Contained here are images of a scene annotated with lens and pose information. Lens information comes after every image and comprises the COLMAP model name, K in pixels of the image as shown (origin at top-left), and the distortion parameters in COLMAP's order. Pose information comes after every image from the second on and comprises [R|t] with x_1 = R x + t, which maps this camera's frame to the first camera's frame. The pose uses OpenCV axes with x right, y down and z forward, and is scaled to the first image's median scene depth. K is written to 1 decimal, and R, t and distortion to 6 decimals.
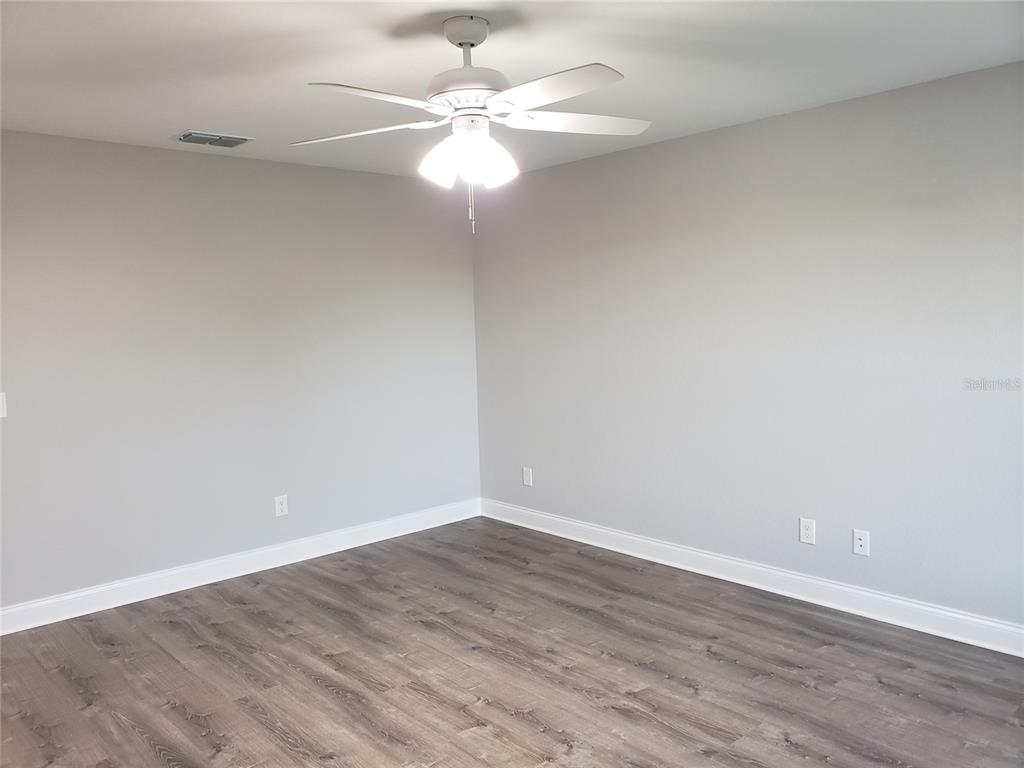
lens RADIAL K [[803.9, 0, 497.9], [0, 803.9, 382.9], [0, 0, 1]] dist [0.022783, 0.006859]
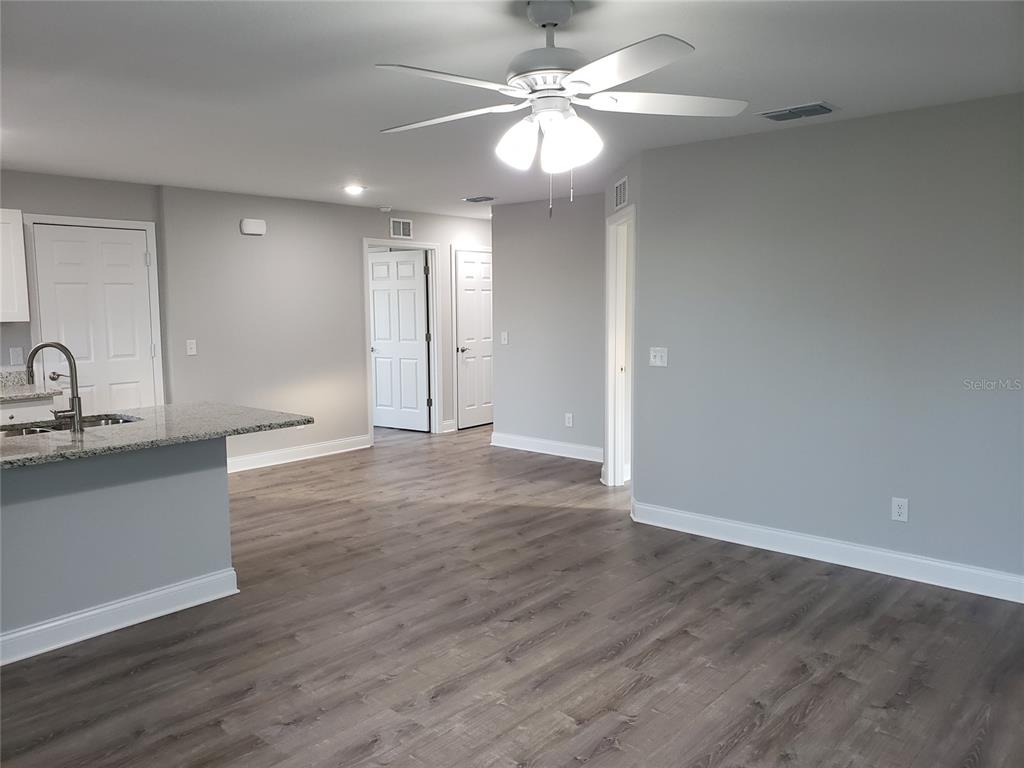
lens RADIAL K [[803.9, 0, 497.9], [0, 803.9, 382.9], [0, 0, 1]] dist [0.022783, 0.006859]
pose [[0.121419, 0.135166, -0.983355, 0.727031], [-0.080624, 0.988755, 0.125953, -0.081401], [0.989322, 0.063989, 0.130951, 0.622575]]
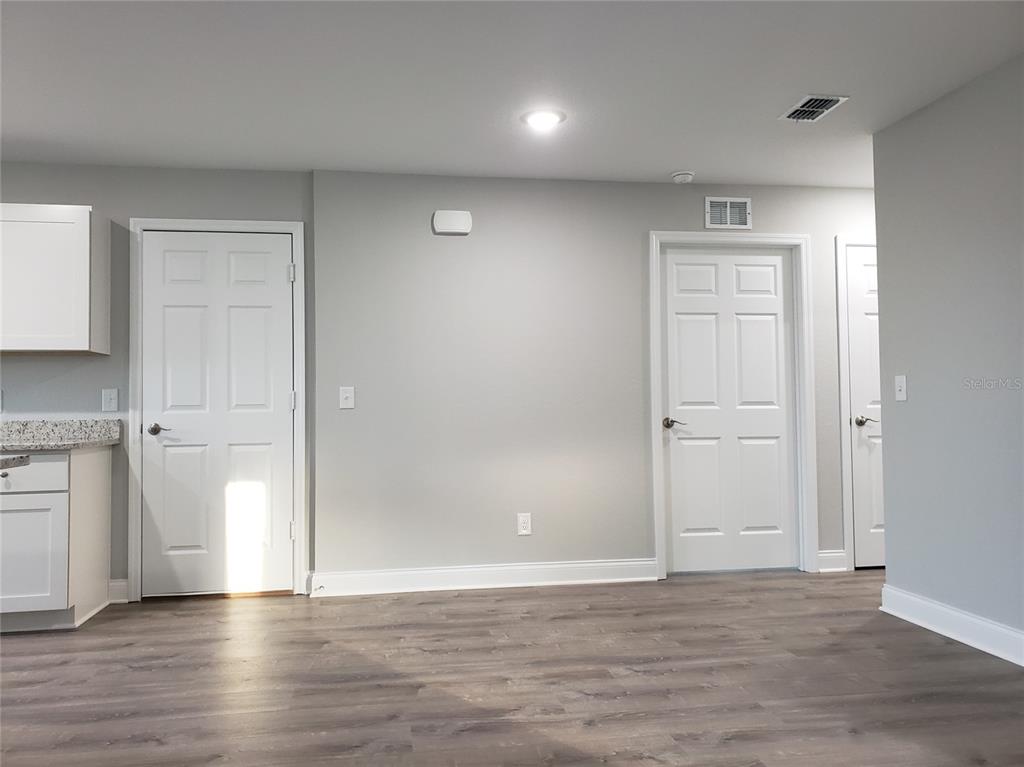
lens RADIAL K [[810.3, 0, 506.5], [0, 810.3, 375.0], [0, 0, 1]] dist [0.012119, 0.010868]
pose [[-0.539255, 0.003880, -0.842134, -0.273470], [-0.043150, 0.998549, 0.032232, 0.042772], [0.841036, 0.053720, -0.538305, 1.068990]]
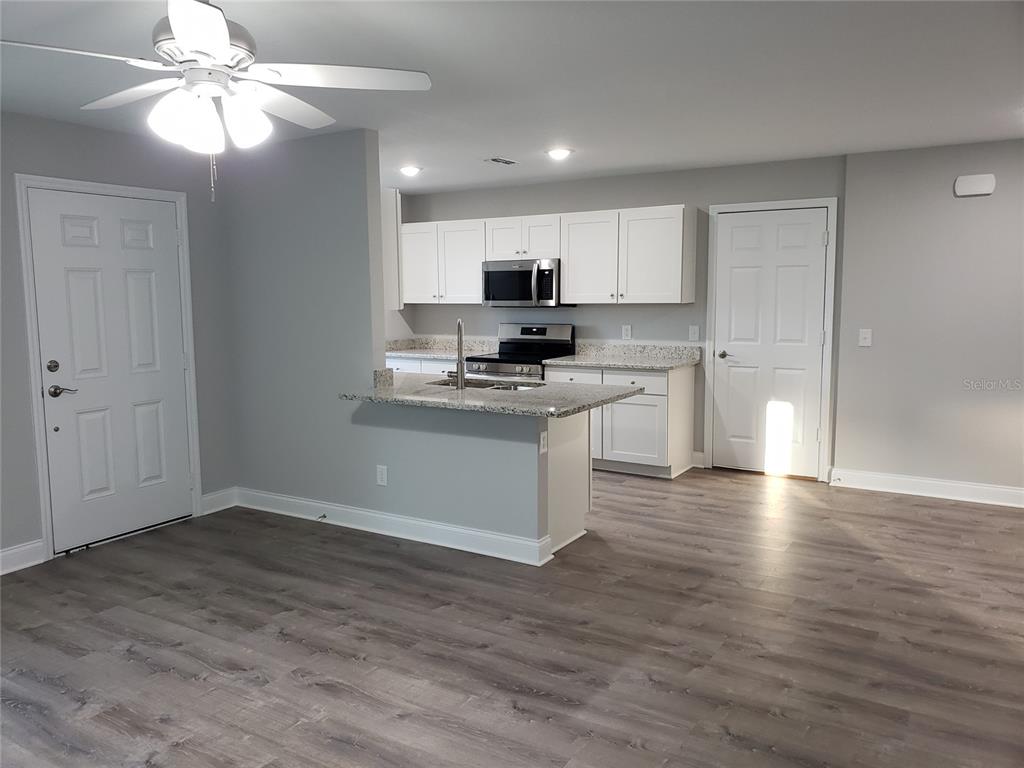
lens RADIAL K [[803.9, 0, 497.9], [0, 803.9, 382.9], [0, 0, 1]] dist [0.022783, 0.006859]
pose [[-0.958748, 0.073370, -0.274627, -0.056966], [0.014622, 0.977566, 0.210123, -0.133669], [0.283882, 0.197439, -0.938312, 1.500311]]
